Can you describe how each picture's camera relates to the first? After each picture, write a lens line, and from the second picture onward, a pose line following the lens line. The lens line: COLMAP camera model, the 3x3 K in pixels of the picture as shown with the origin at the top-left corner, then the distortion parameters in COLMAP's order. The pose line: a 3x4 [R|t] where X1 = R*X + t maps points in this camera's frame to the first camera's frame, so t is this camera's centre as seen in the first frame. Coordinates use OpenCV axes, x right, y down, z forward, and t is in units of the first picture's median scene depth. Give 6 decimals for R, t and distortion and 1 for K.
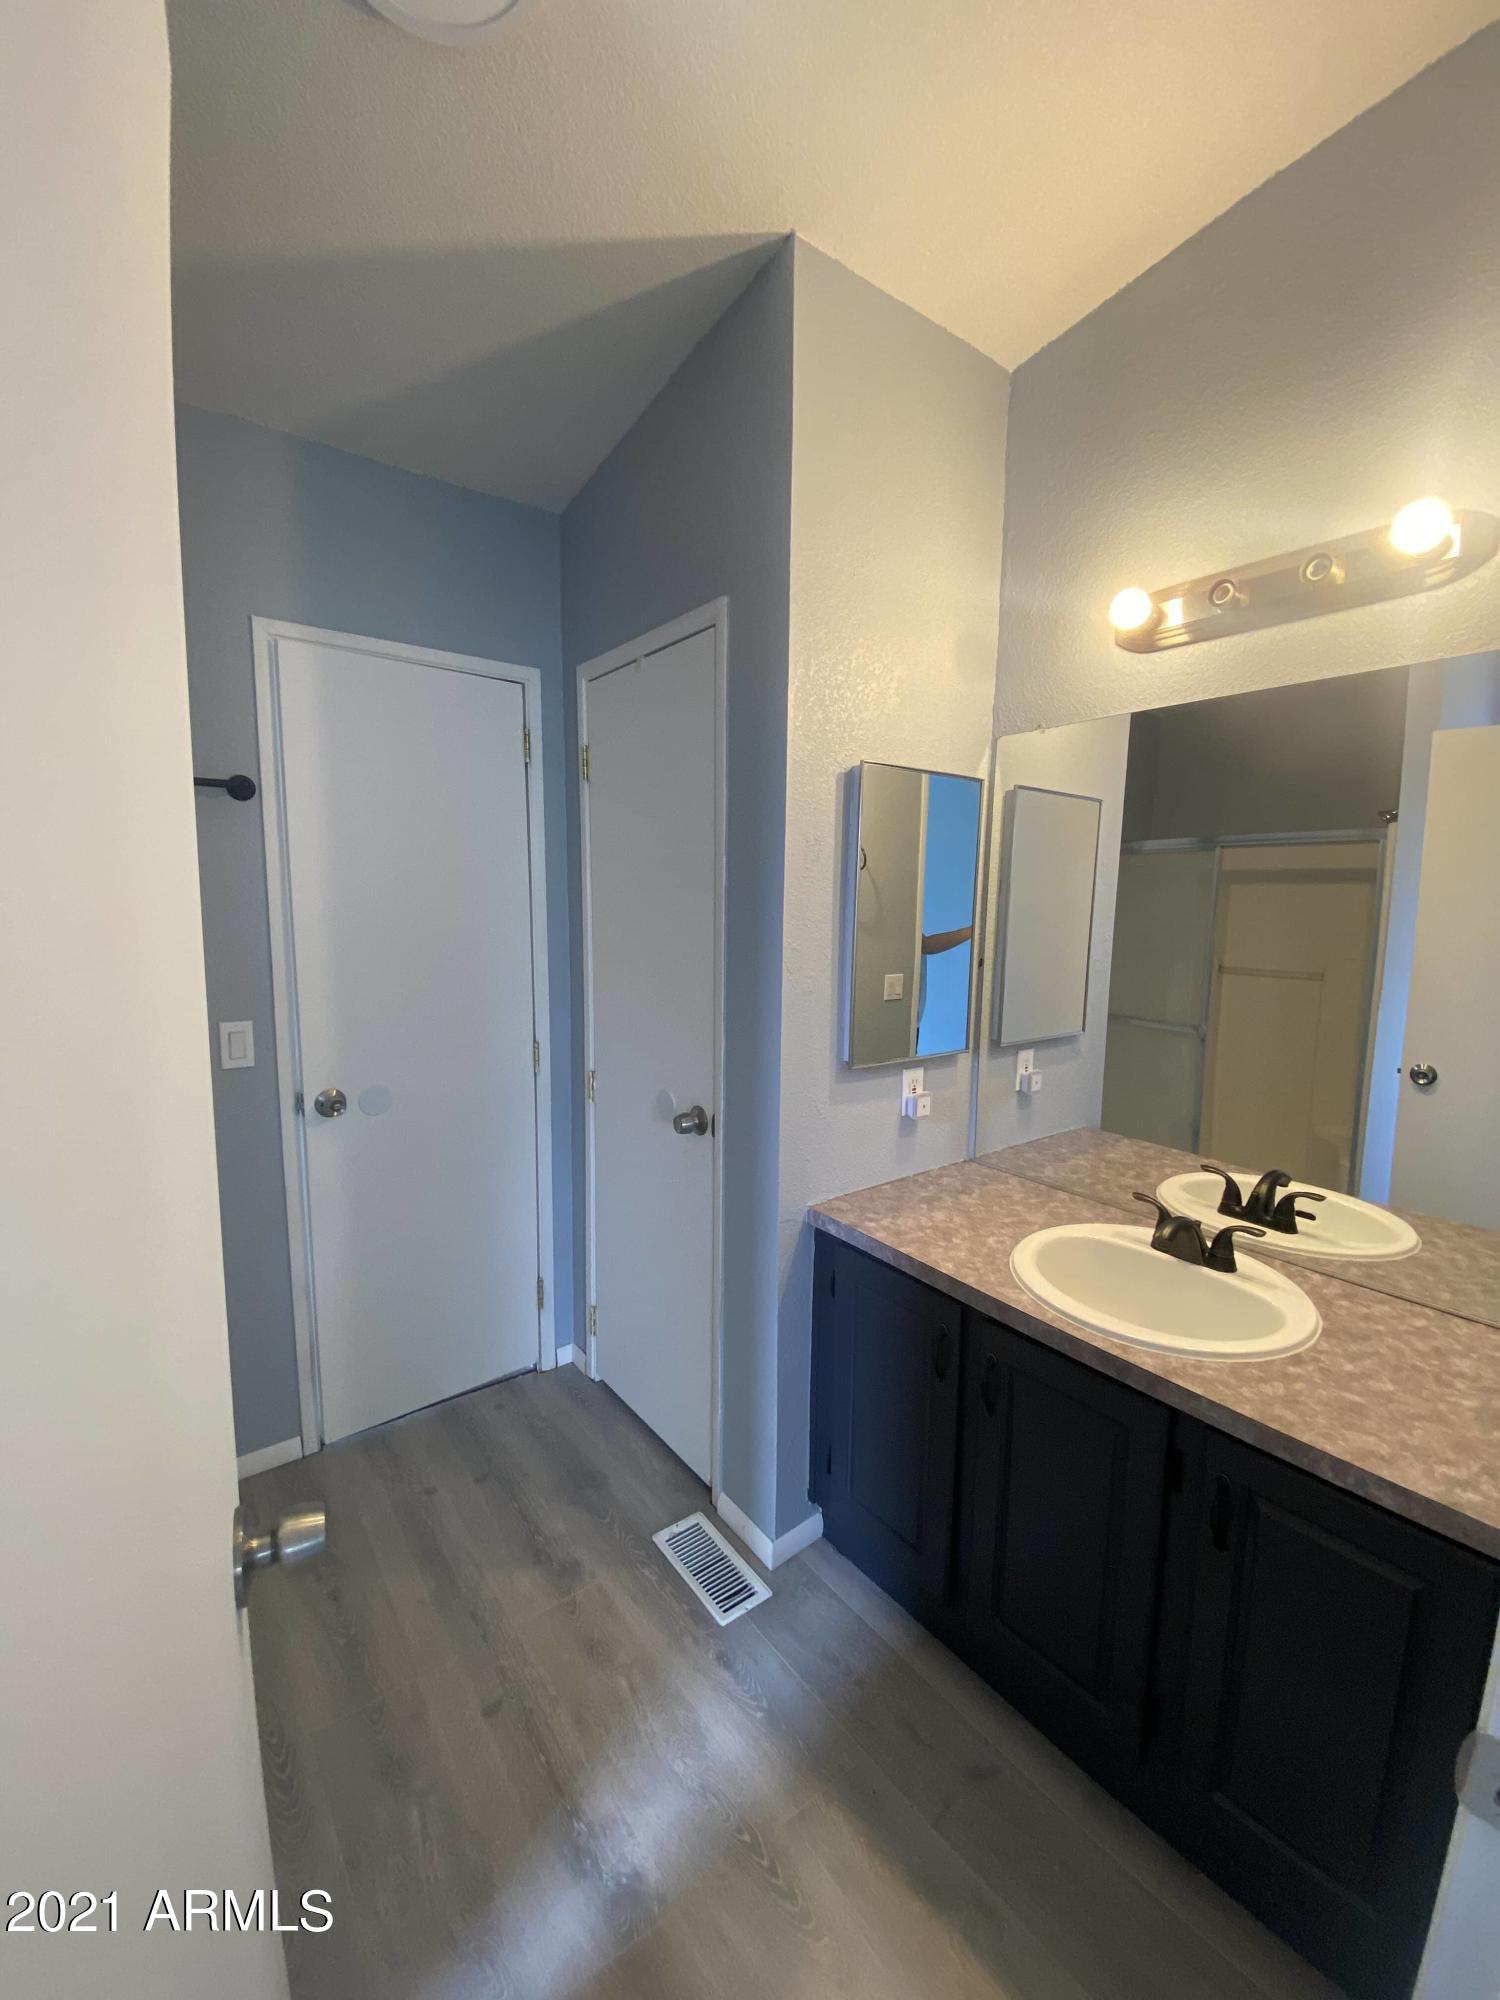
lens RADIAL K [[809.1, 0, 745.9], [0, 809.1, 995.4], [0, 0, 1]] dist [0.003907, -0.000183]
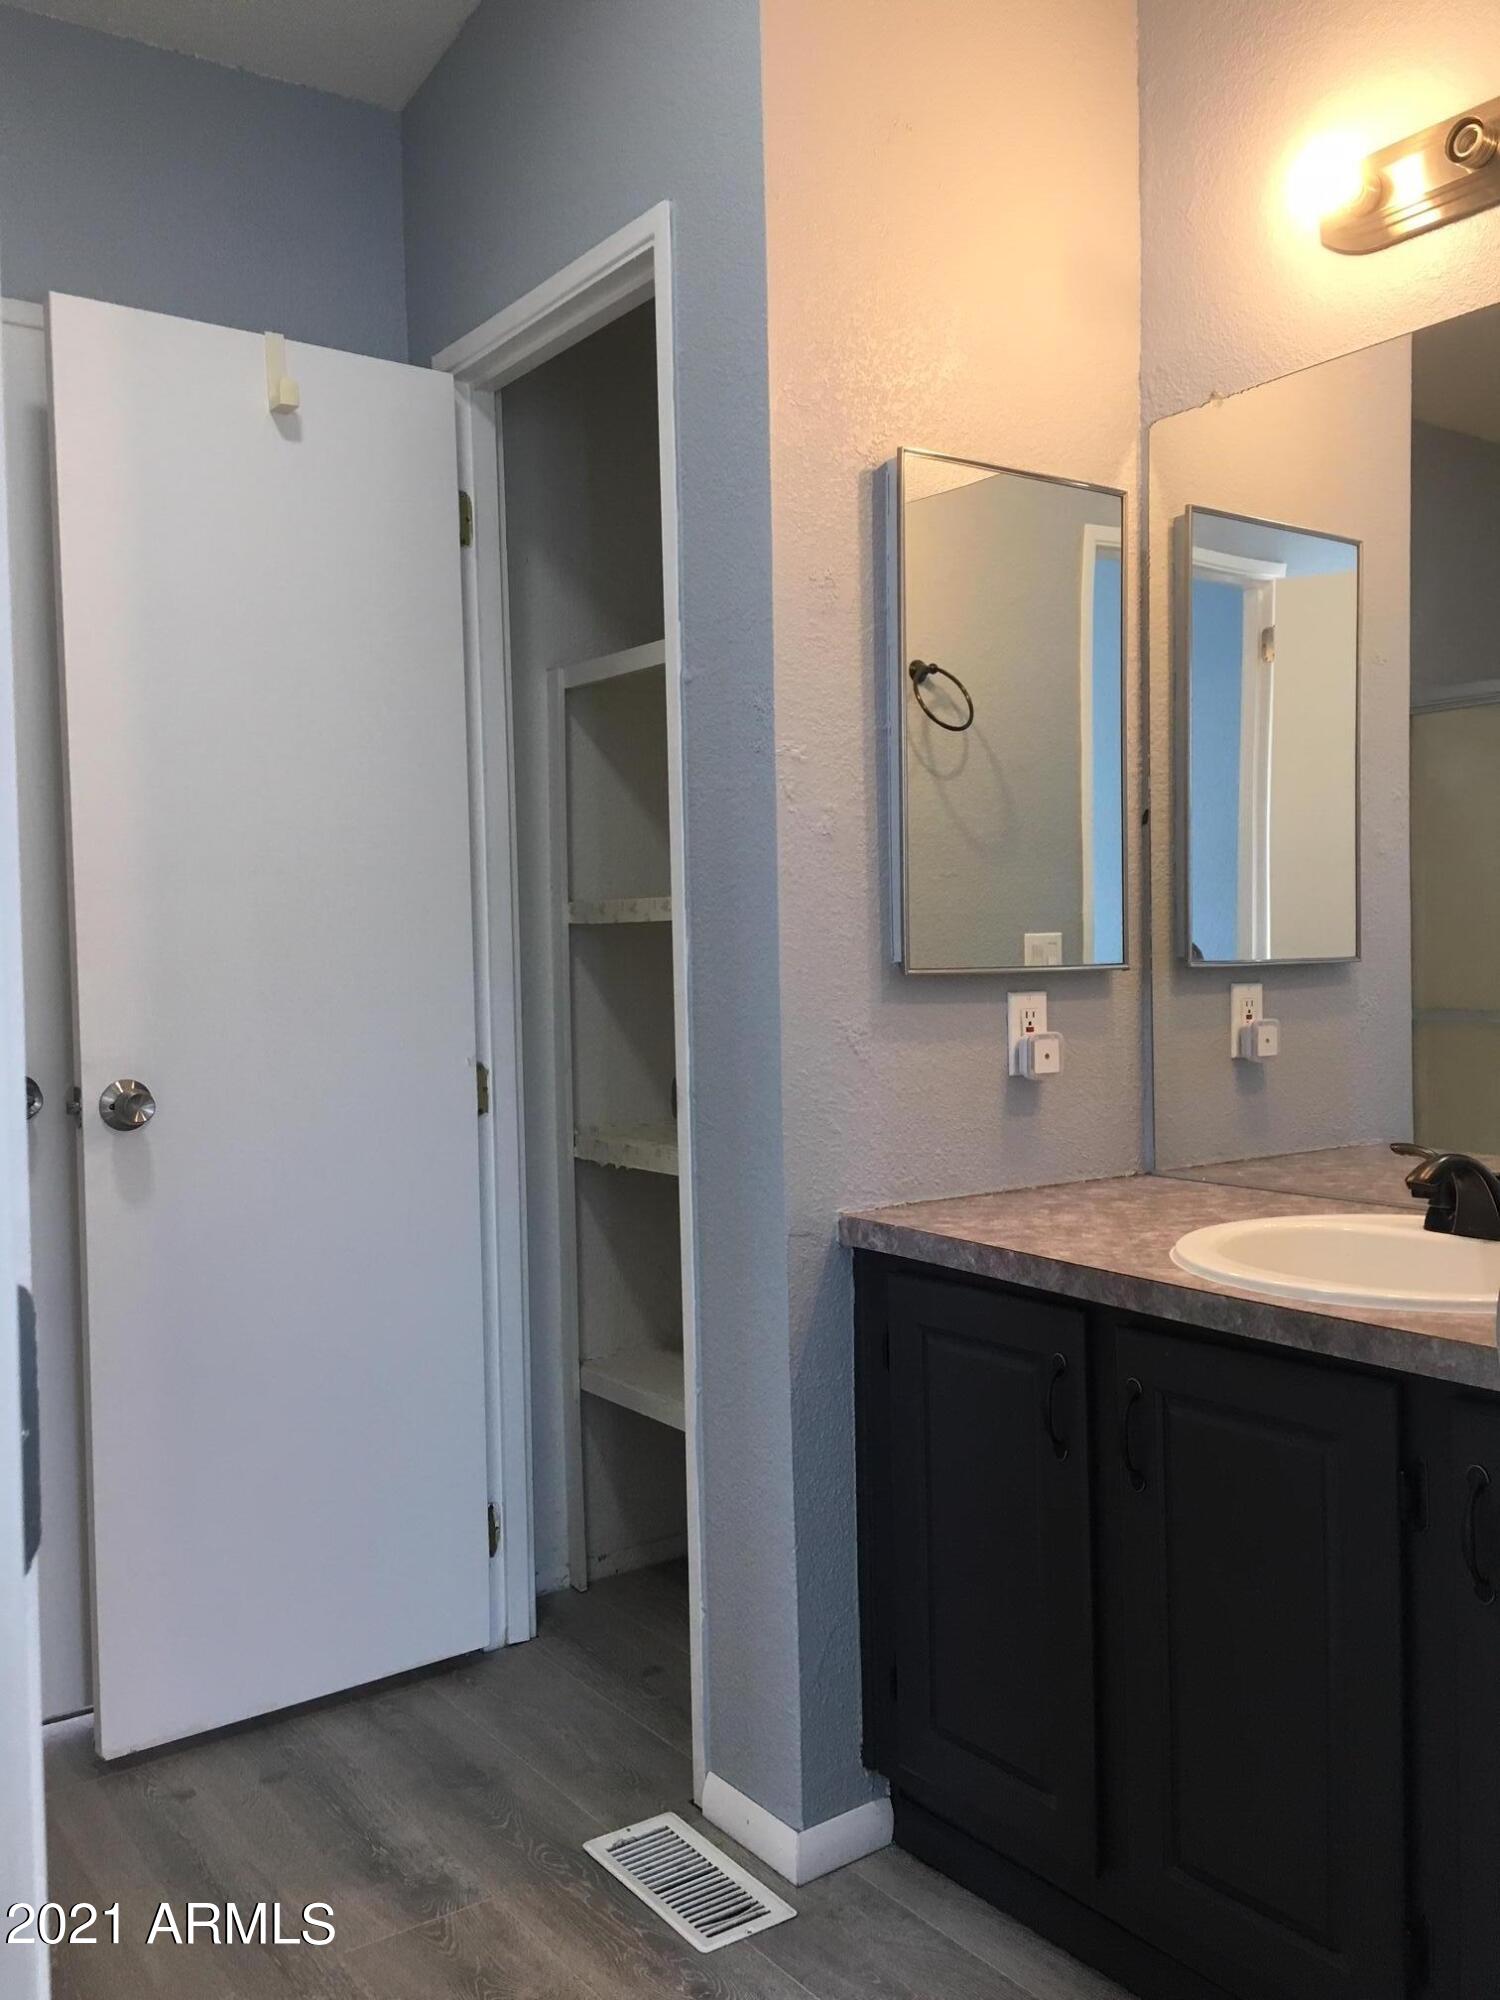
lens RADIAL K [[1708.0, 0, 752.8], [0, 1708.0, 996.9], [0, 0, 1]] dist [0.010776, -0.003587]
pose [[0.998799, -0.033187, -0.036040, 0.061787], [0.029730, 0.995264, -0.092551, 0.209416], [0.038941, 0.091369, 0.995055, -0.208422]]
